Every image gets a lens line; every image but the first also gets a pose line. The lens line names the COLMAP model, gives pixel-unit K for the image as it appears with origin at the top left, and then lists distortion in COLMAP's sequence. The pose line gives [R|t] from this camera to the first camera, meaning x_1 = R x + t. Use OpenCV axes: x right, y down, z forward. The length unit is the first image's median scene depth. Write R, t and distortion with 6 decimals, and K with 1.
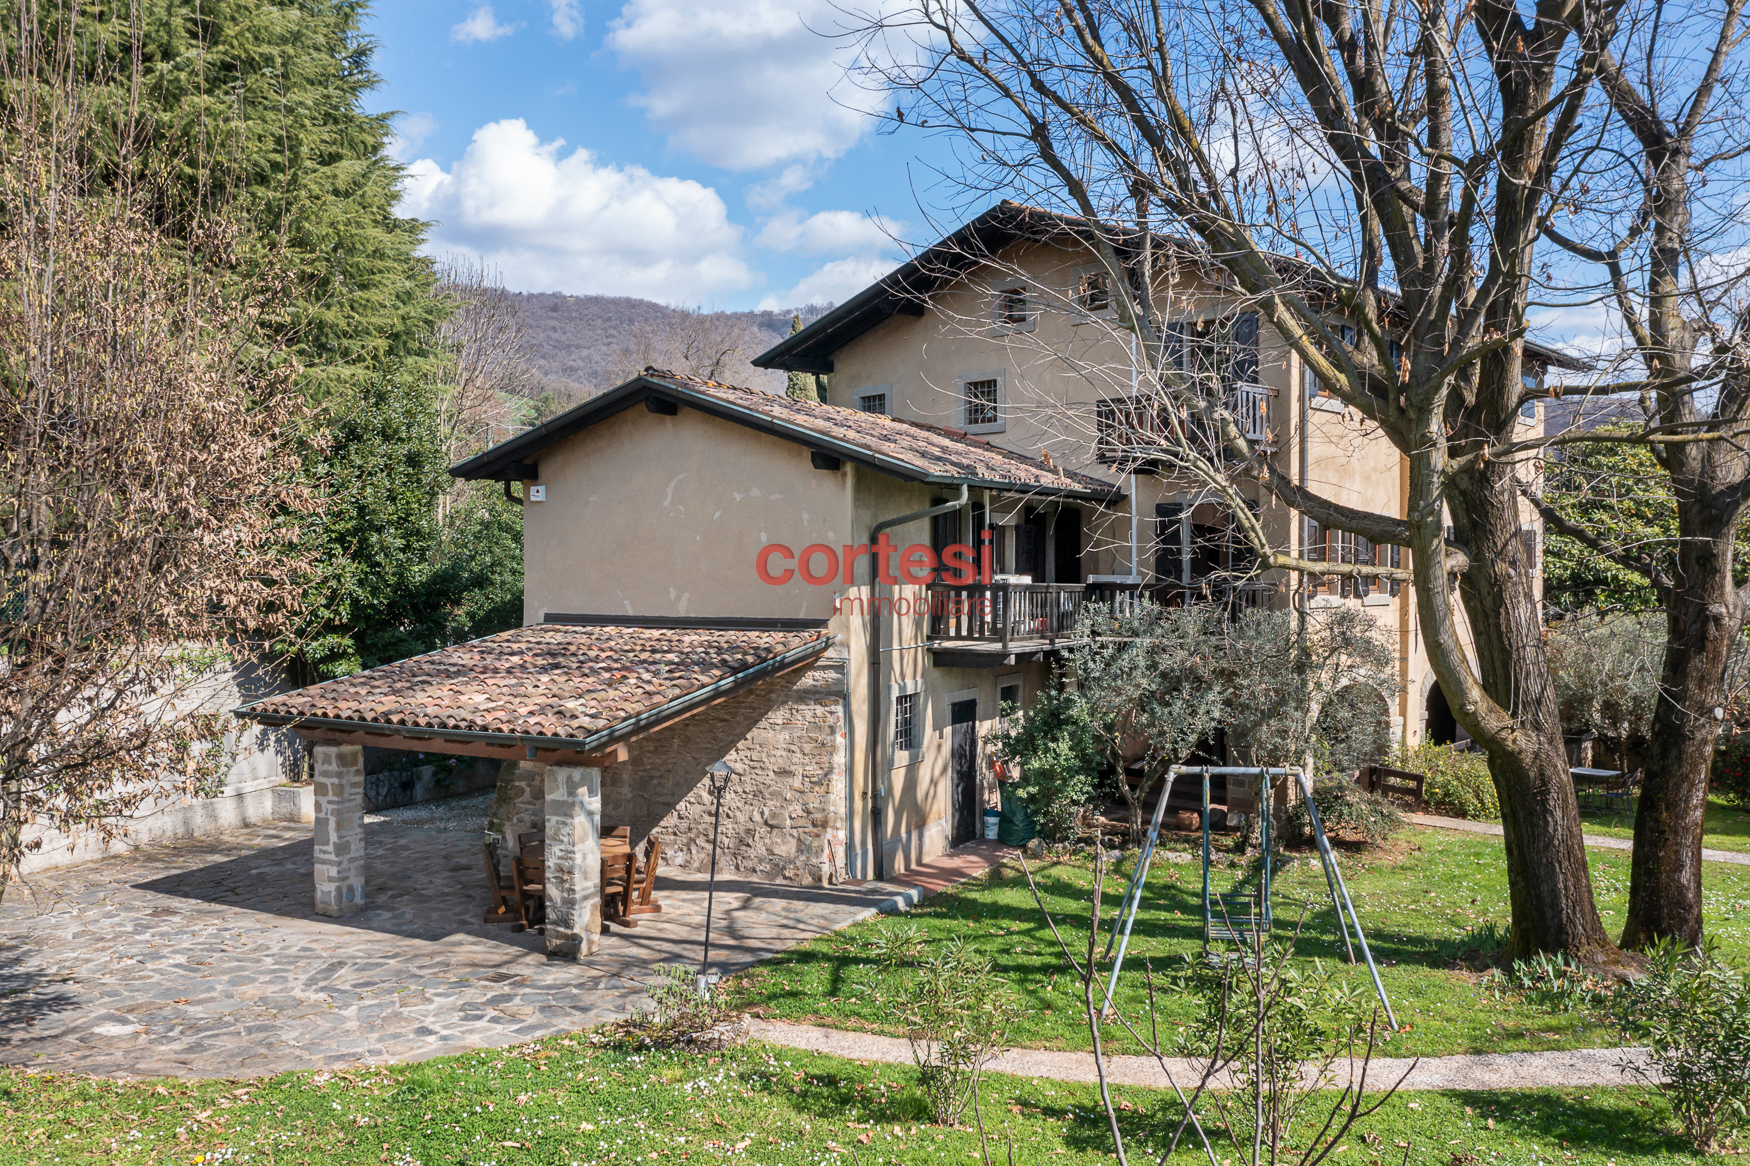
lens RADIAL K [[1626.3, 0, 909.5], [0, 1626.3, 580.1], [0, 0, 1]] dist [-0.019417, 0.015633]
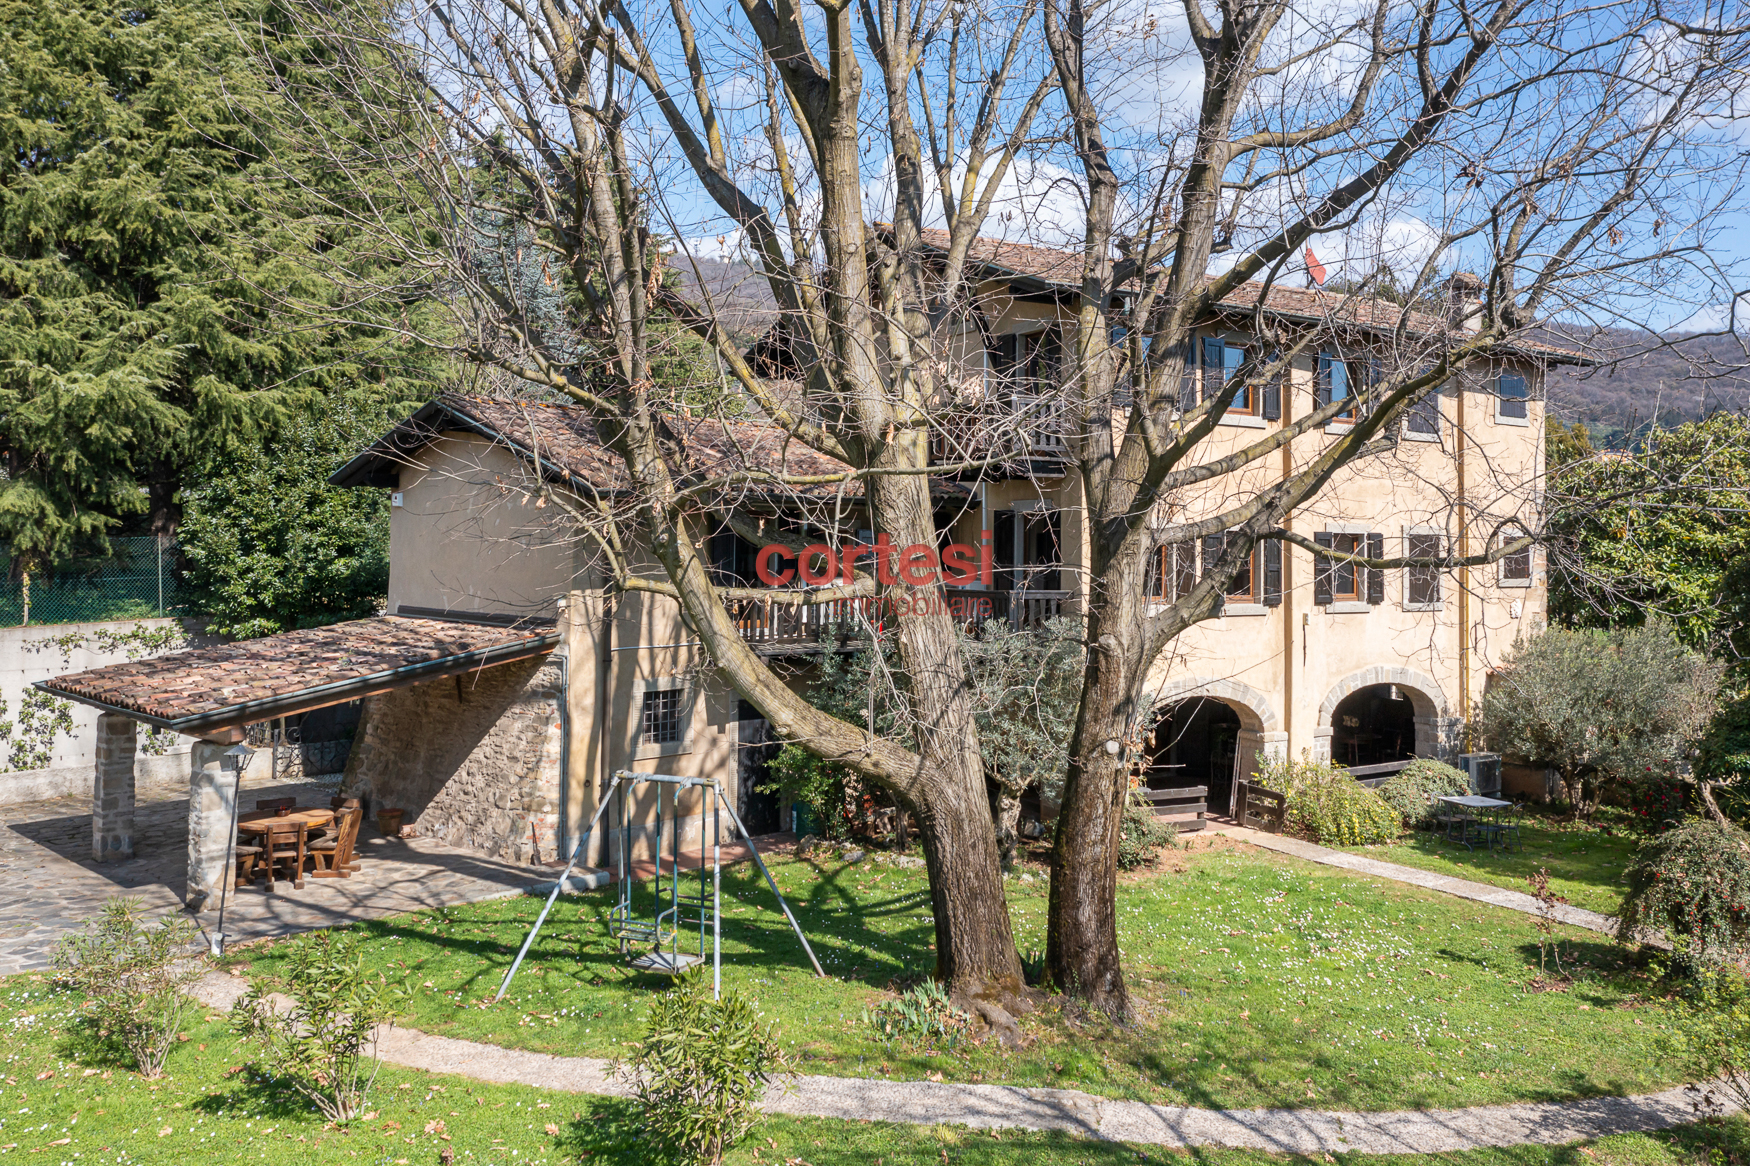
lens RADIAL K [[1626.3, 0, 909.5], [0, 1626.3, 580.1], [0, 0, 1]] dist [-0.019417, 0.015633]
pose [[0.964169, 0.020744, -0.264475, 0.447570], [-0.017340, 0.999734, 0.015199, -0.021231], [0.264720, -0.010069, 0.964273, 0.023840]]
